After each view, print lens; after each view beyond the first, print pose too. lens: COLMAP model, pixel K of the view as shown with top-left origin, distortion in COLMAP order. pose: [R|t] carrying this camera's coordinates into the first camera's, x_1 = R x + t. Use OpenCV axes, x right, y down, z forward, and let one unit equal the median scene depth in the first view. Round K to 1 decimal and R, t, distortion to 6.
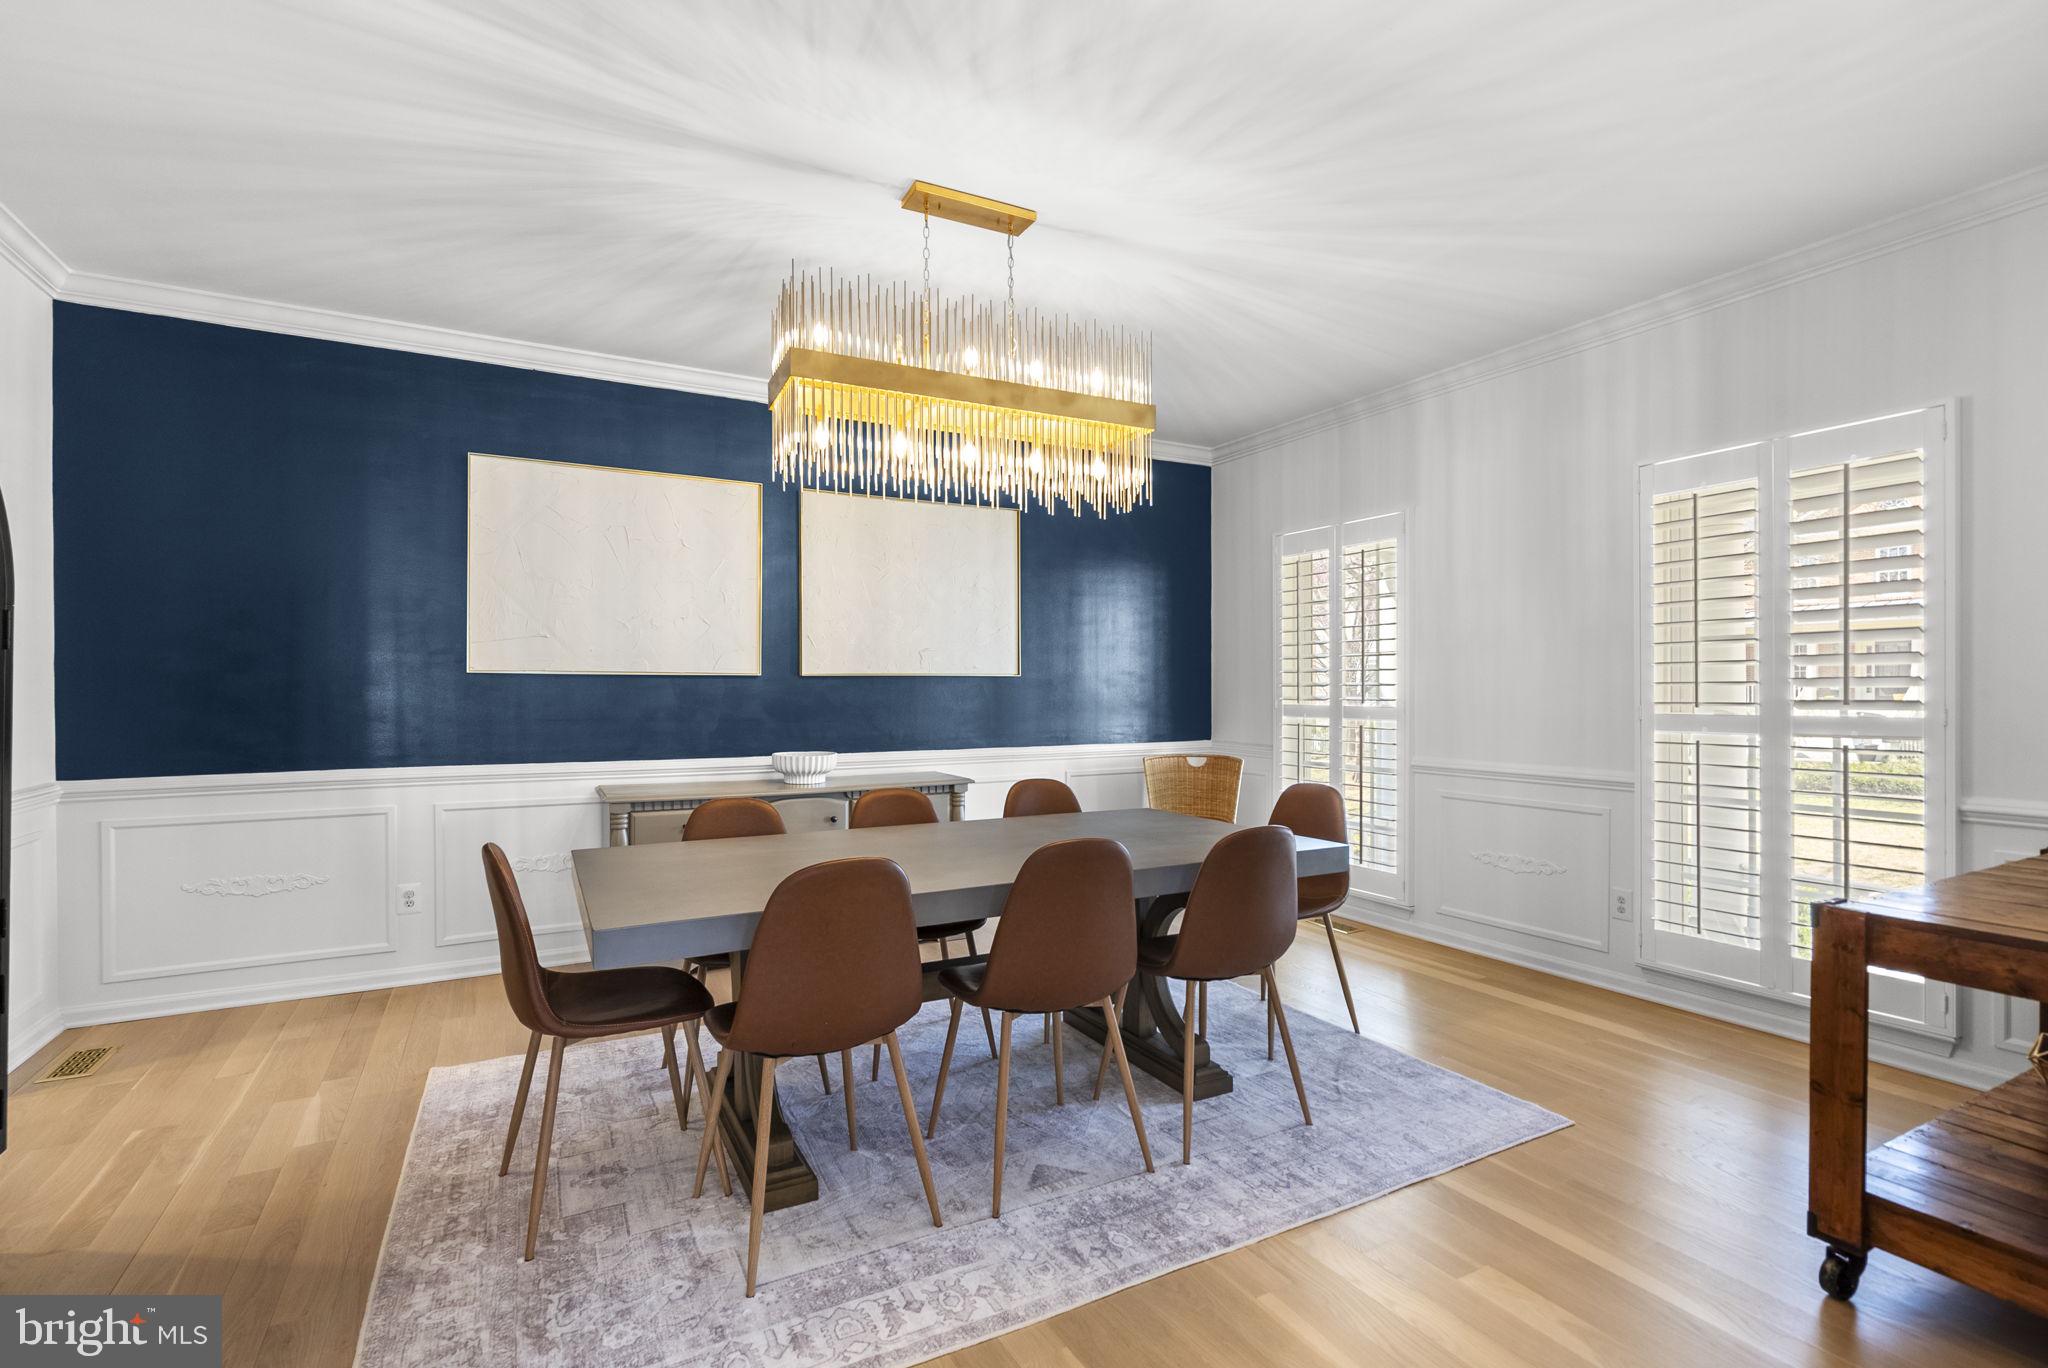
lens RADIAL K [[929.1, 0, 1024.0], [0, 929.1, 684.0], [0, 0, 1]] dist [0.028731, -0.000070]
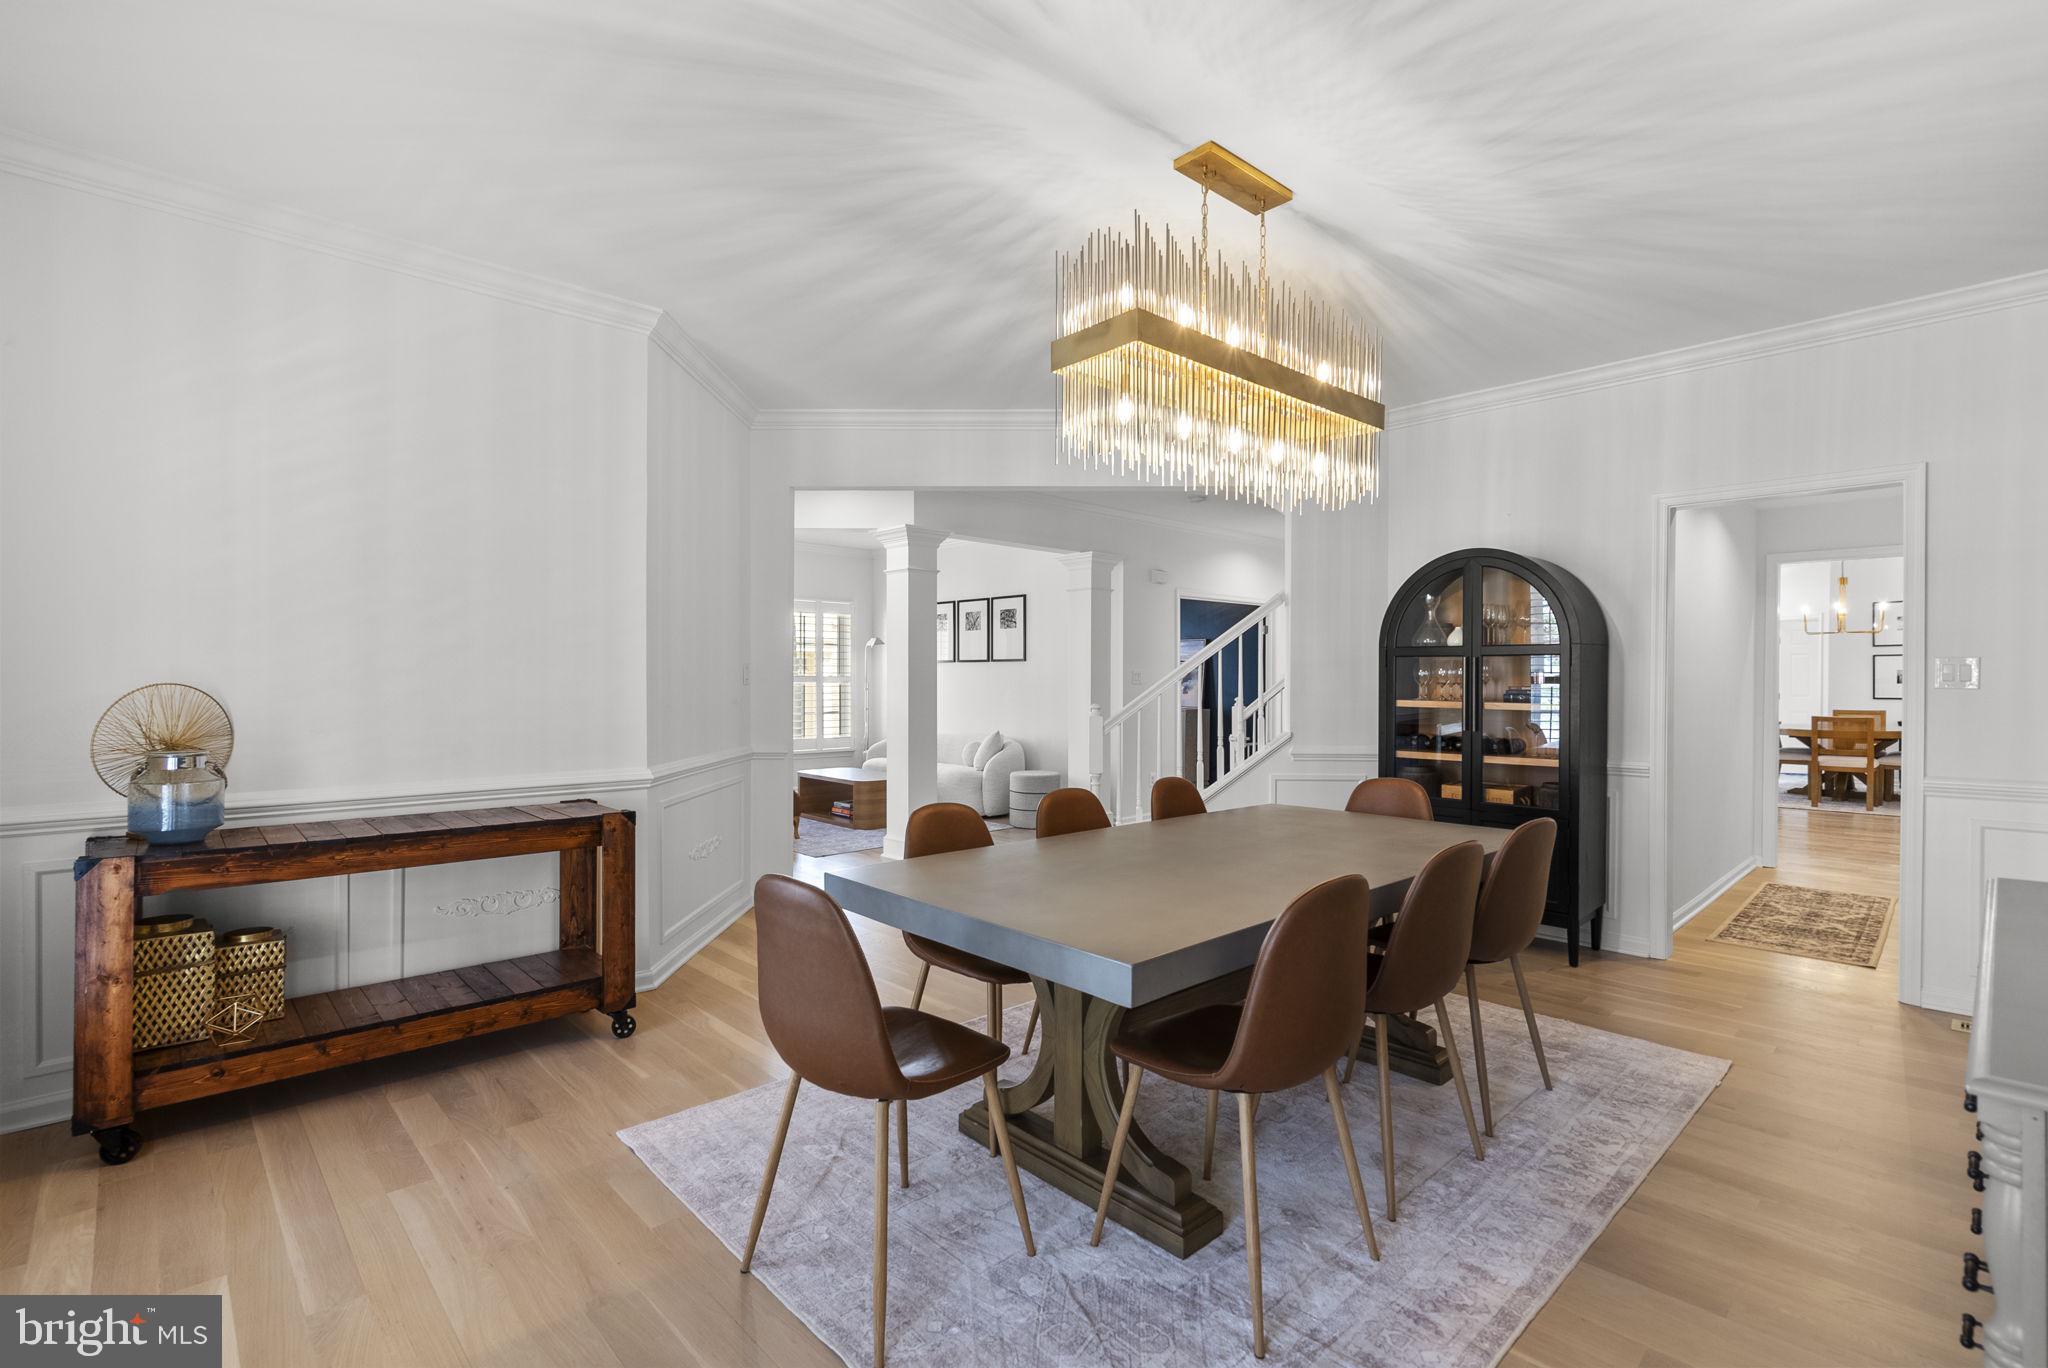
lens RADIAL K [[934.4, 0, 1024.0], [0, 934.4, 684.0], [0, 0, 1]] dist [-0.002757, -0.000363]
pose [[-0.966598, -0.001079, -0.256294, 0.407706], [-0.003309, 0.999960, 0.008270, -0.004871], [0.256275, 0.008842, -0.966563, 1.959219]]
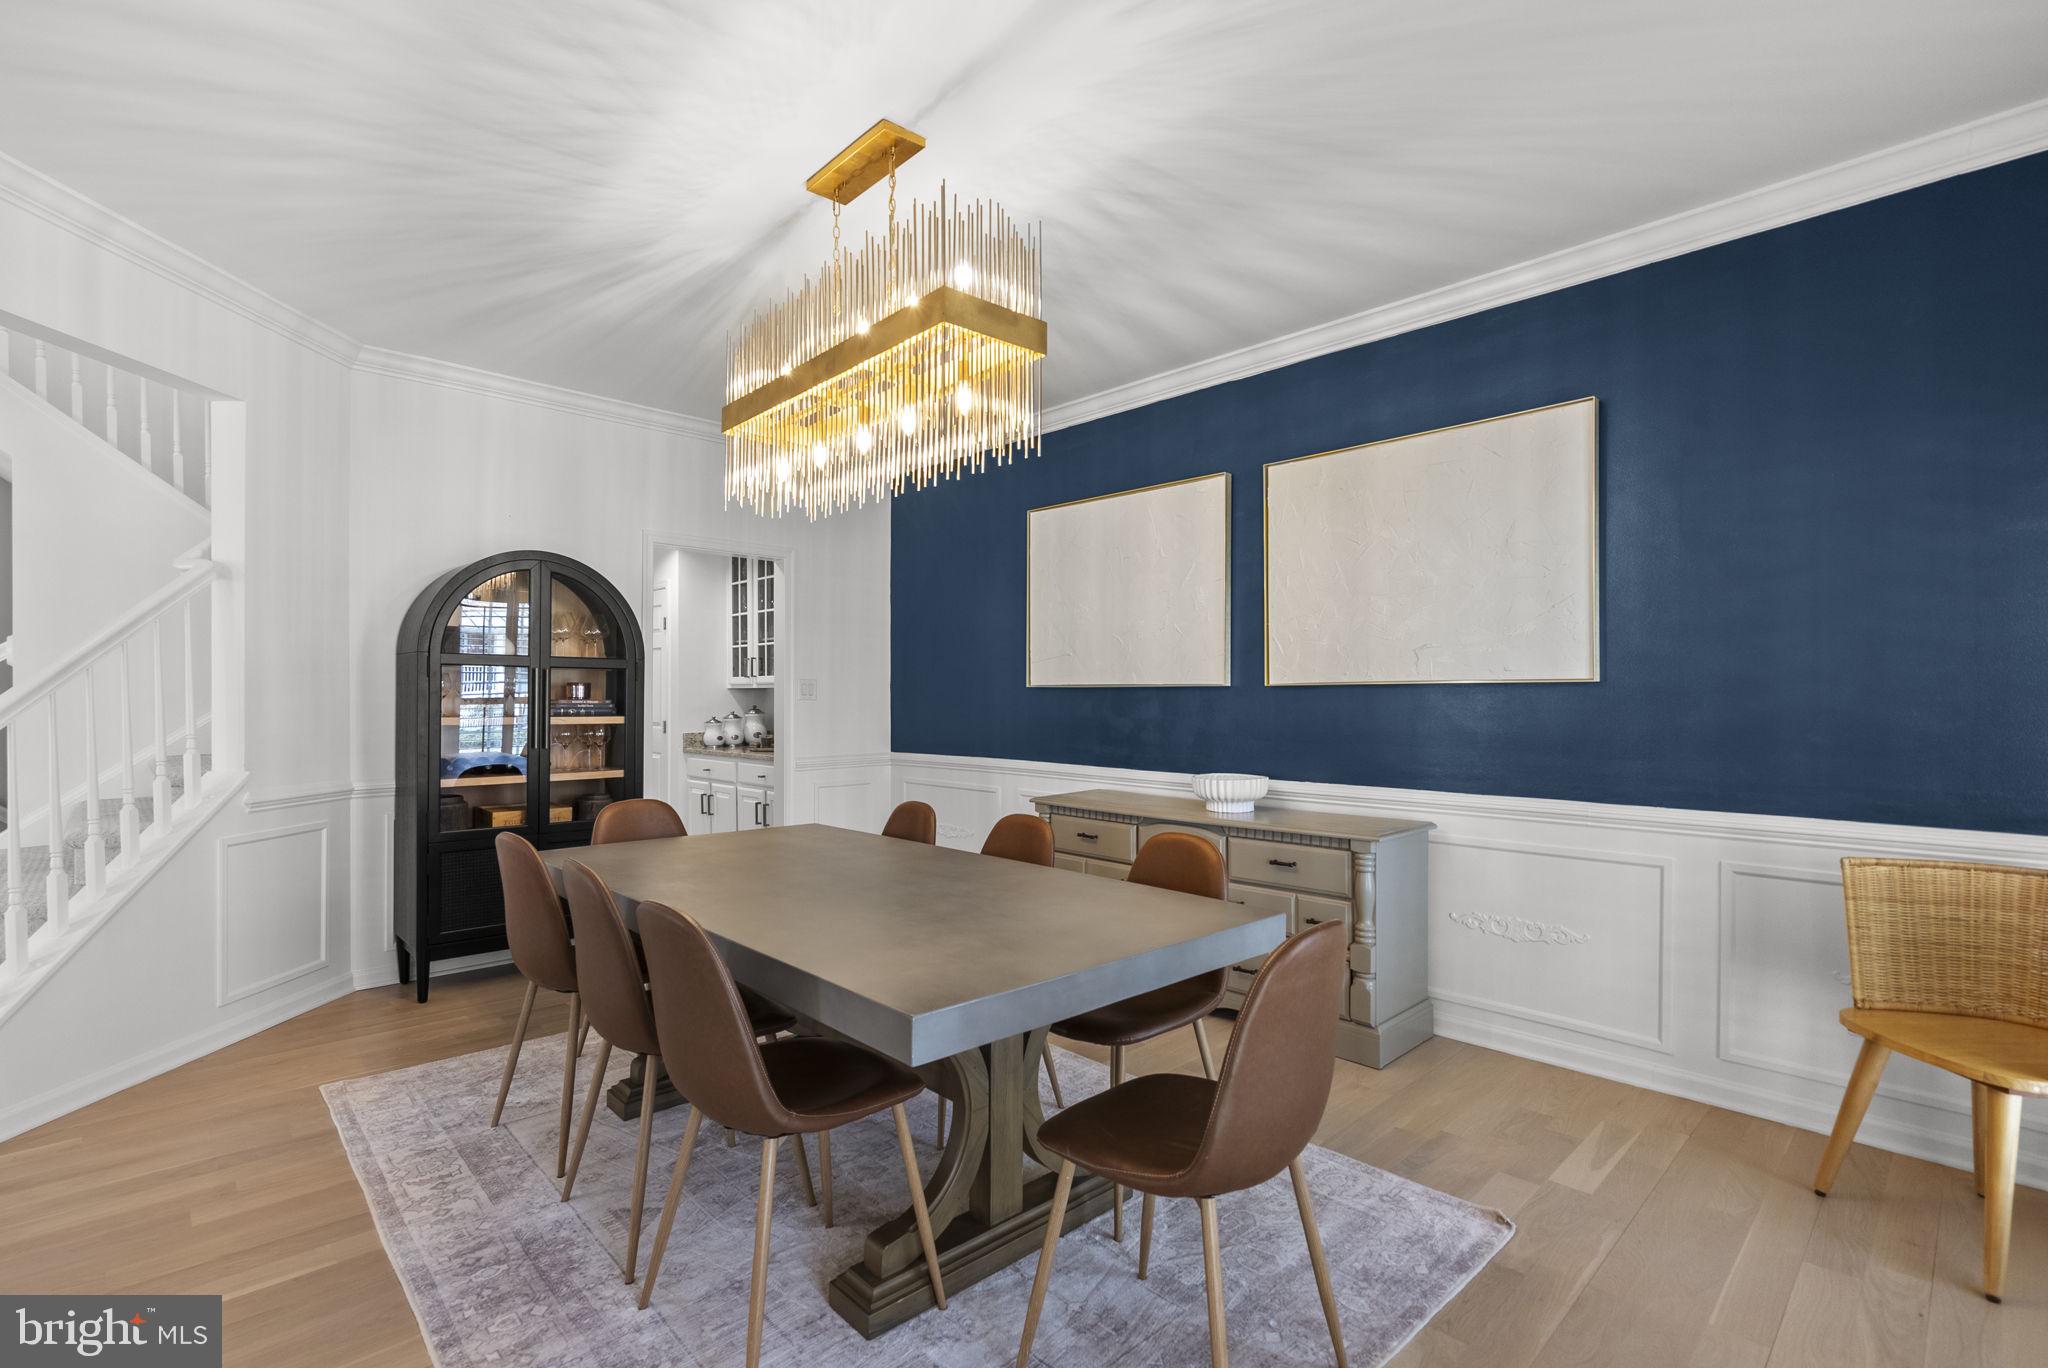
lens RADIAL K [[934.4, 0, 1024.0], [0, 934.4, 684.0], [0, 0, 1]] dist [-0.002757, -0.000363]
pose [[0.272031, -0.017467, -0.962130, 0.880460], [-0.003147, 0.999814, -0.019040, 0.010798], [0.962283, 0.008208, 0.271925, 0.952644]]
